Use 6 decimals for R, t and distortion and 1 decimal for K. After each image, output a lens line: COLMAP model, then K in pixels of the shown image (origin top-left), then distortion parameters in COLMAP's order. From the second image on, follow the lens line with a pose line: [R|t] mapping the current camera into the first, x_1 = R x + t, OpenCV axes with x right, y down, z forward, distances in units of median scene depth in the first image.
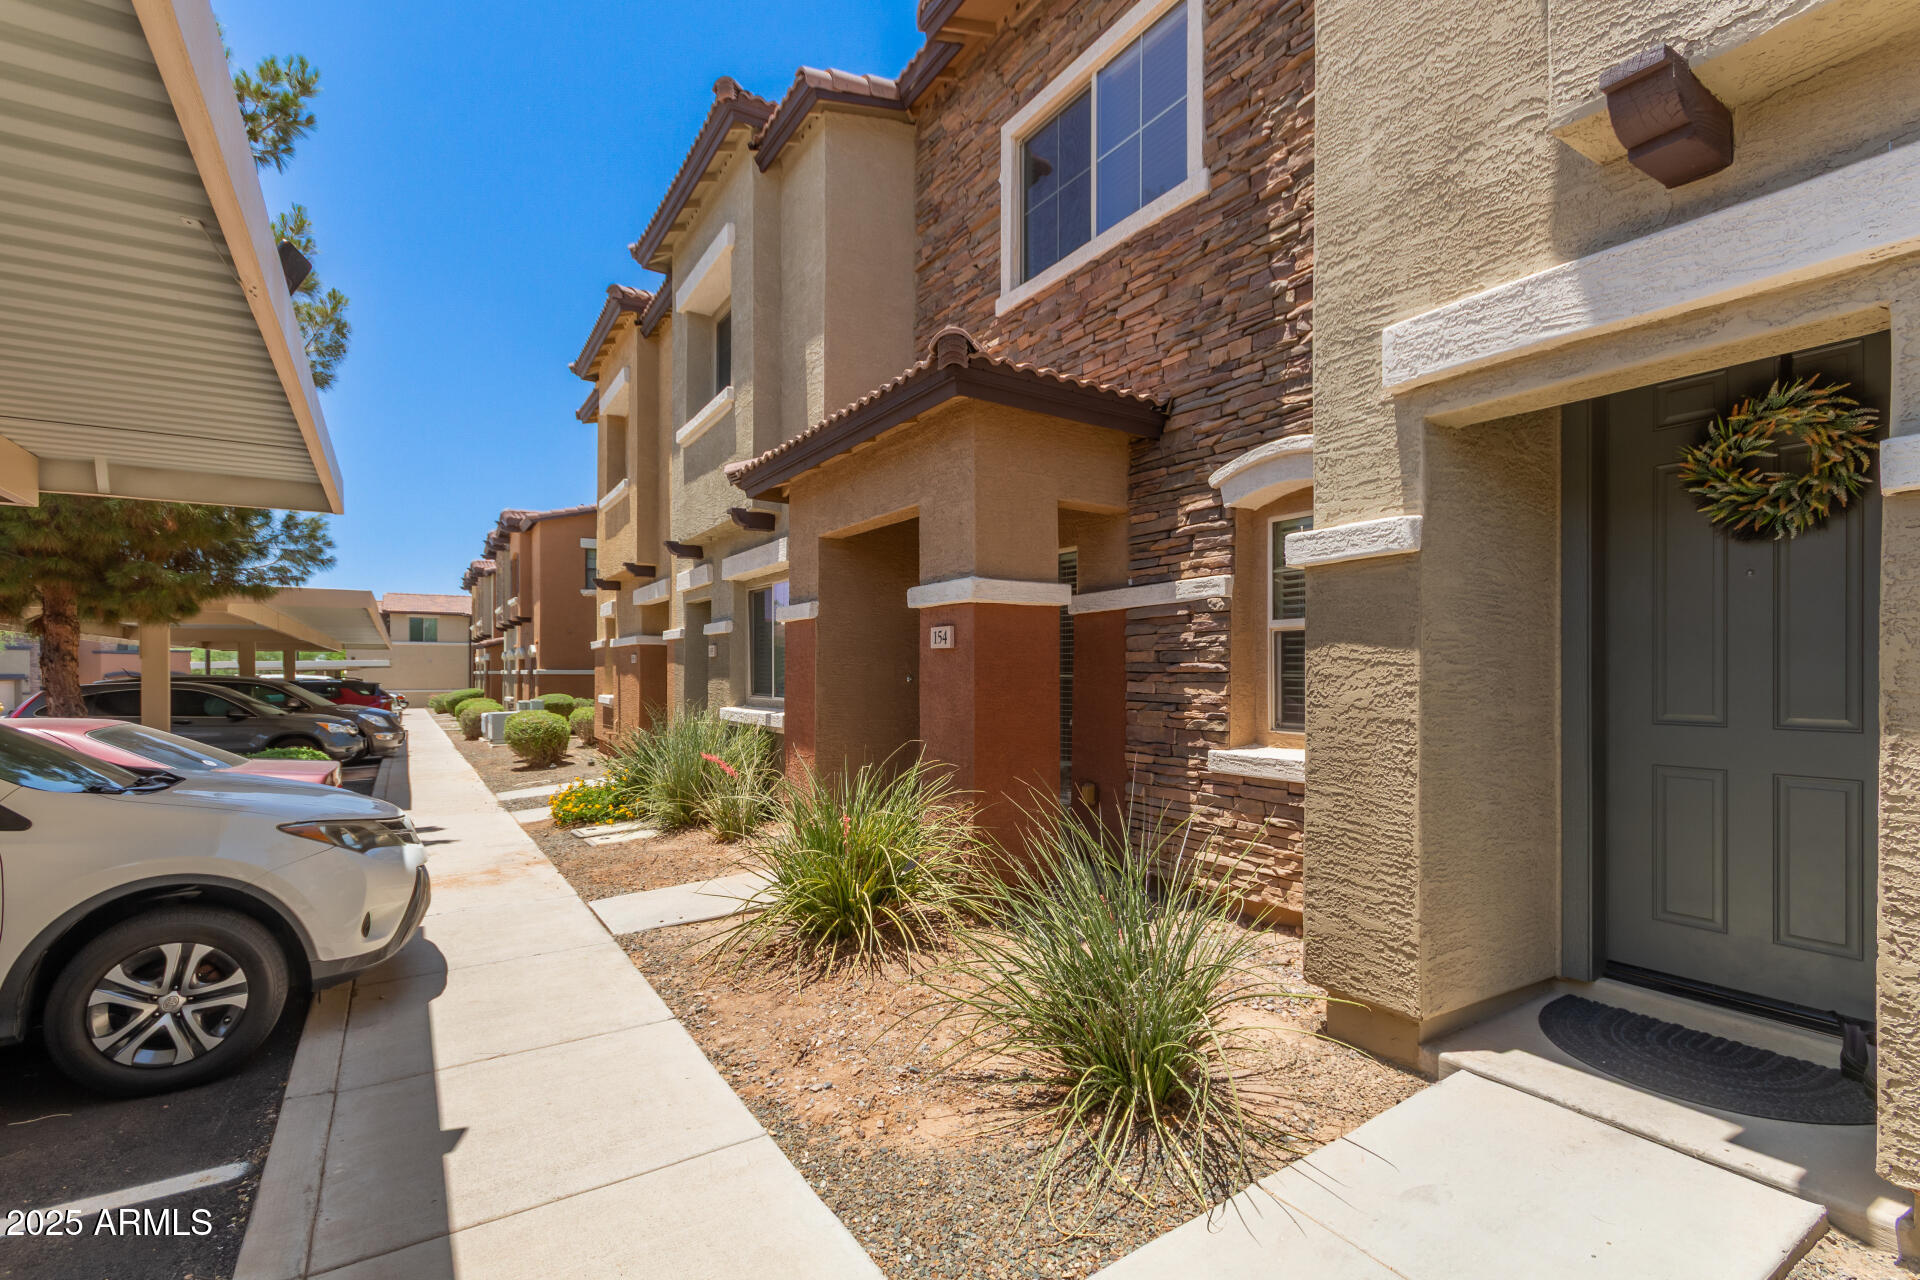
lens RADIAL K [[886.8, 0, 967.9], [0, 886.8, 648.1], [0, 0, 1]] dist [0.009072, 0.003092]
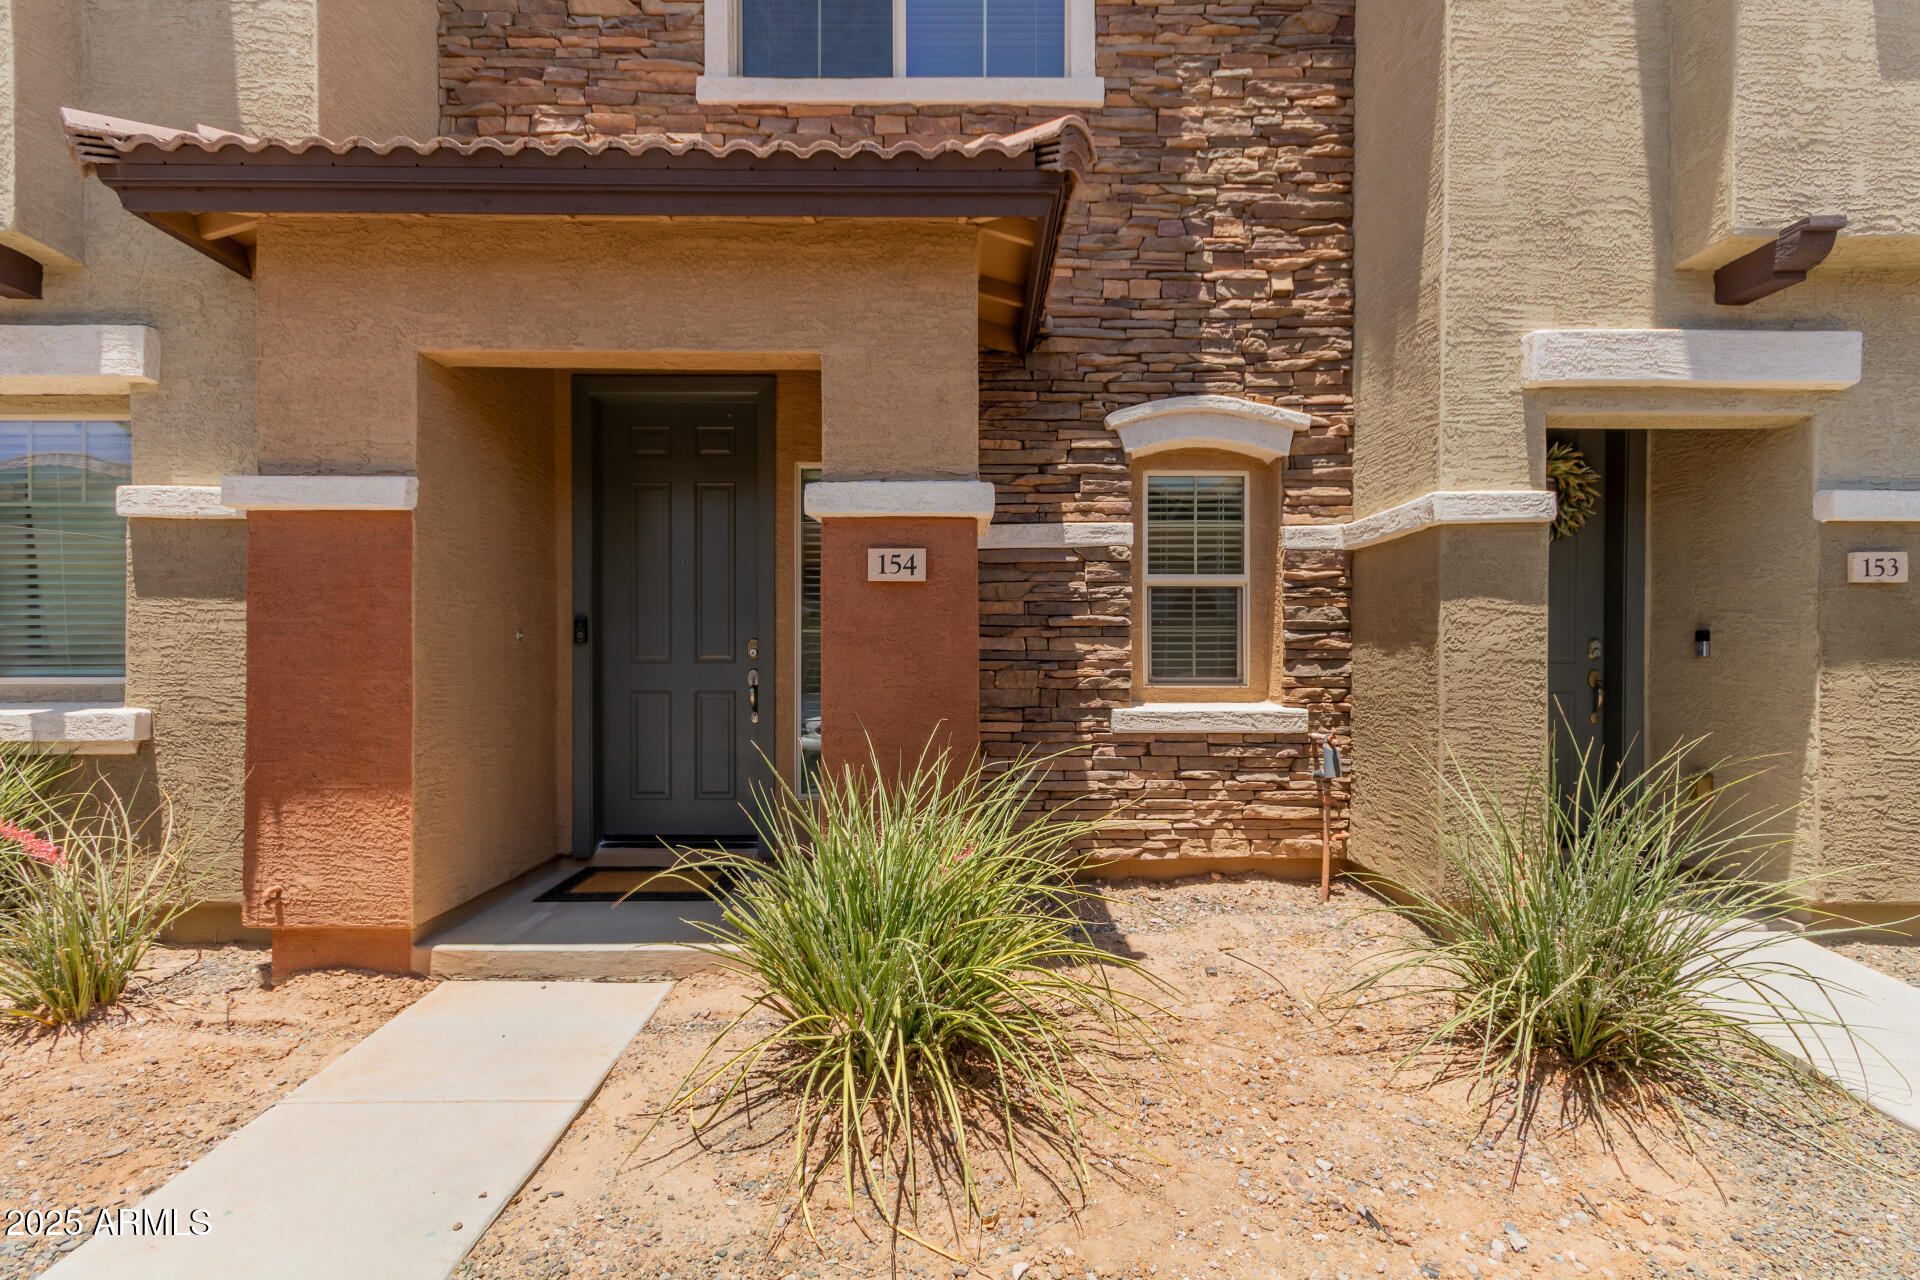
lens RADIAL K [[886.8, 0, 965.0], [0, 886.8, 636.7], [0, 0, 1]] dist [0.009072, 0.003092]
pose [[0.535760, 0.014096, 0.844252, -0.597539], [-0.023873, 0.999714, -0.001542, 0.043977], [-0.844032, -0.019329, 0.535944, 0.634884]]
